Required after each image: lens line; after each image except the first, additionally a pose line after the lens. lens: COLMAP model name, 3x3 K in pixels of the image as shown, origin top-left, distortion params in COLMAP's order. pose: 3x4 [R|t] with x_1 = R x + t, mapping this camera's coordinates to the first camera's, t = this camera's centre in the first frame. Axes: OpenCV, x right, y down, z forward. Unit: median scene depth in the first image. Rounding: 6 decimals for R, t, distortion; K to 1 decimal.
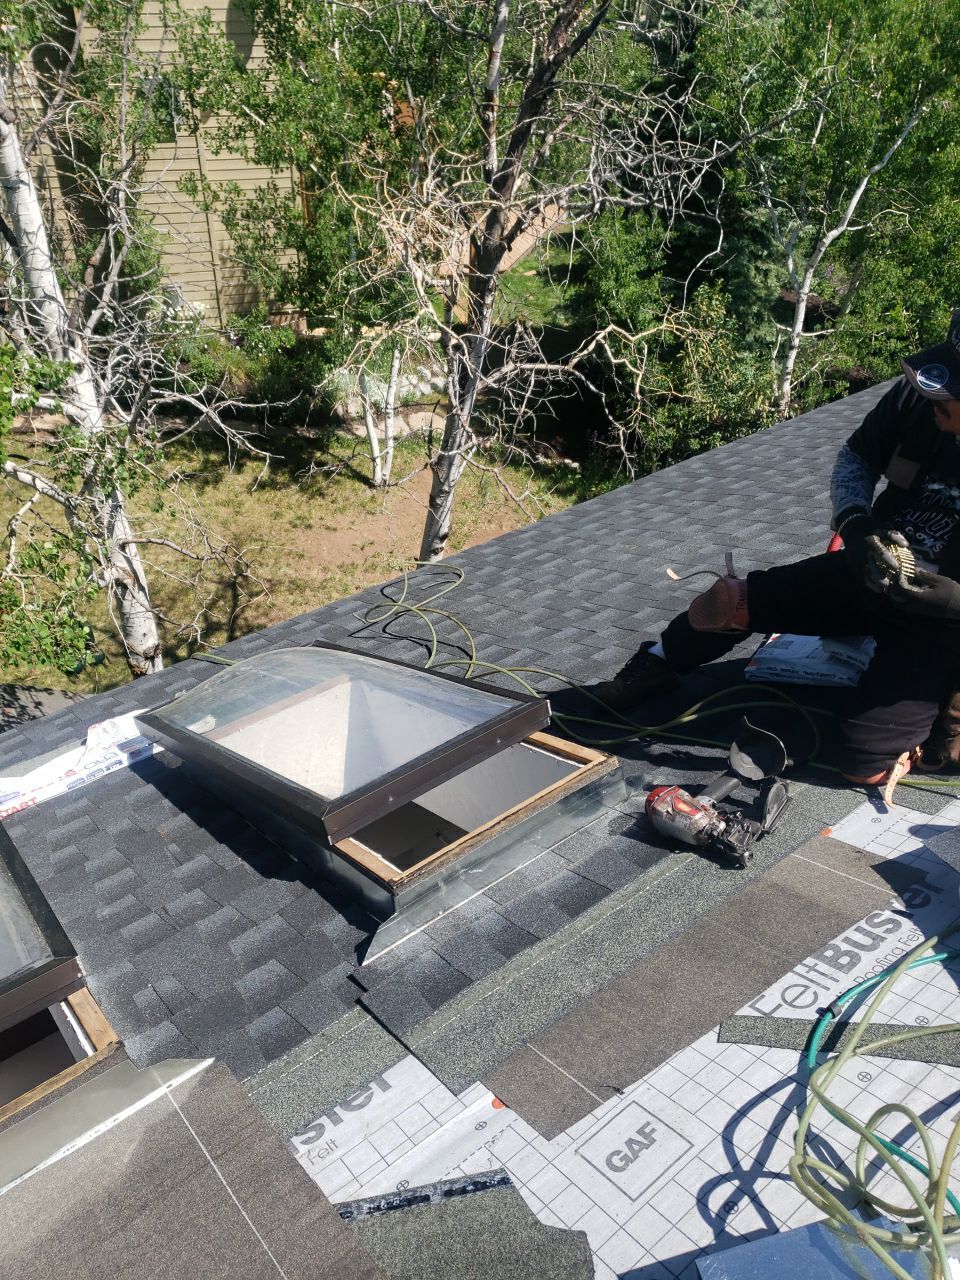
lens RADIAL K [[1041.5, 0, 482.7], [0, 1041.5, 611.3], [0, 0, 1]] dist [0.020762, 0.008213]
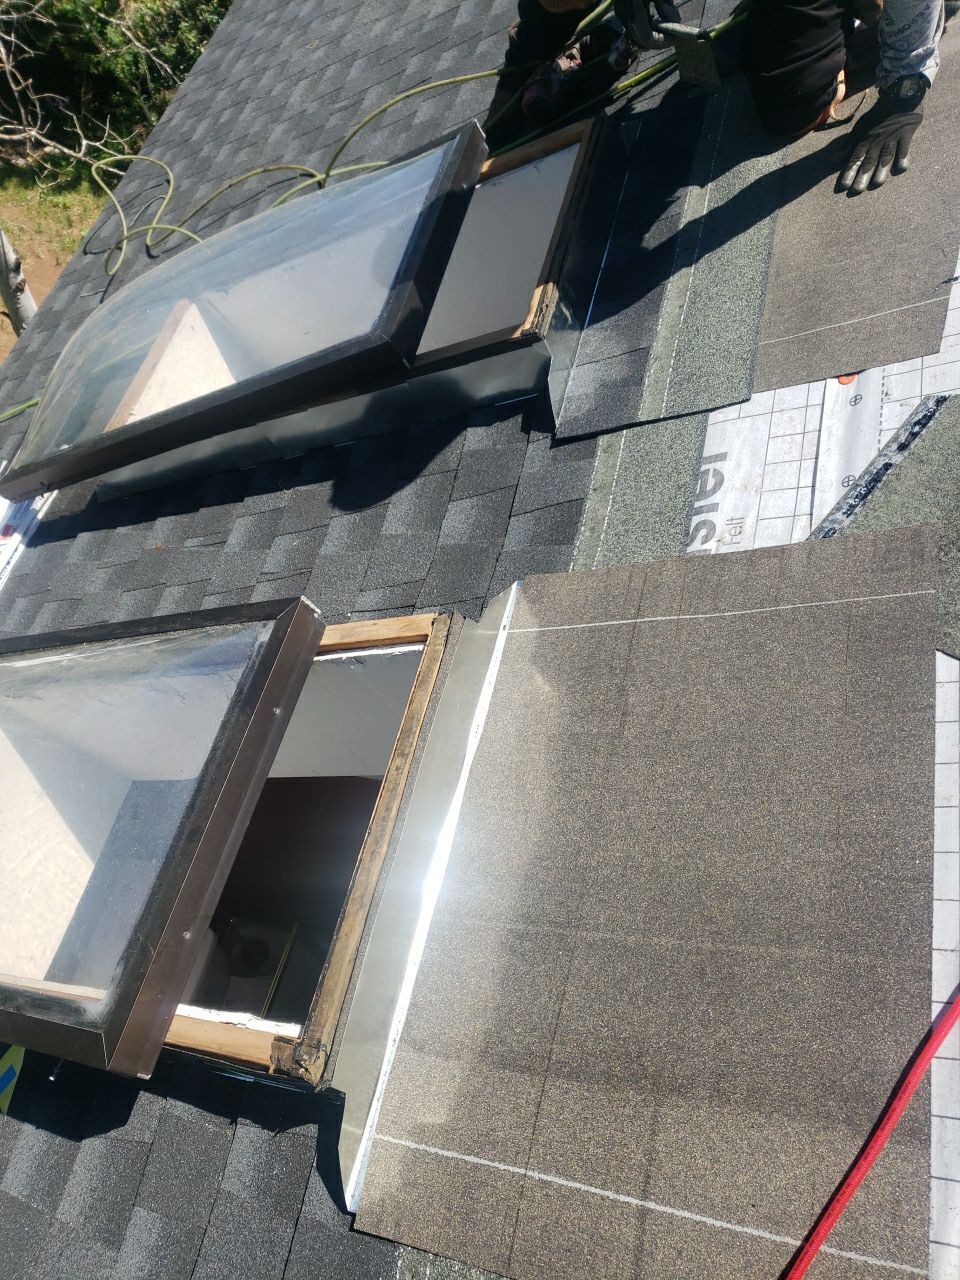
lens RADIAL K [[1041.5, 0, 482.7], [0, 1041.5, 611.3], [0, 0, 1]] dist [0.020762, 0.008213]
pose [[0.772218, -0.599913, 0.209244, -0.247867], [0.505823, 0.779775, 0.368909, 0.062683], [-0.384476, -0.179038, 0.905607, 0.124768]]
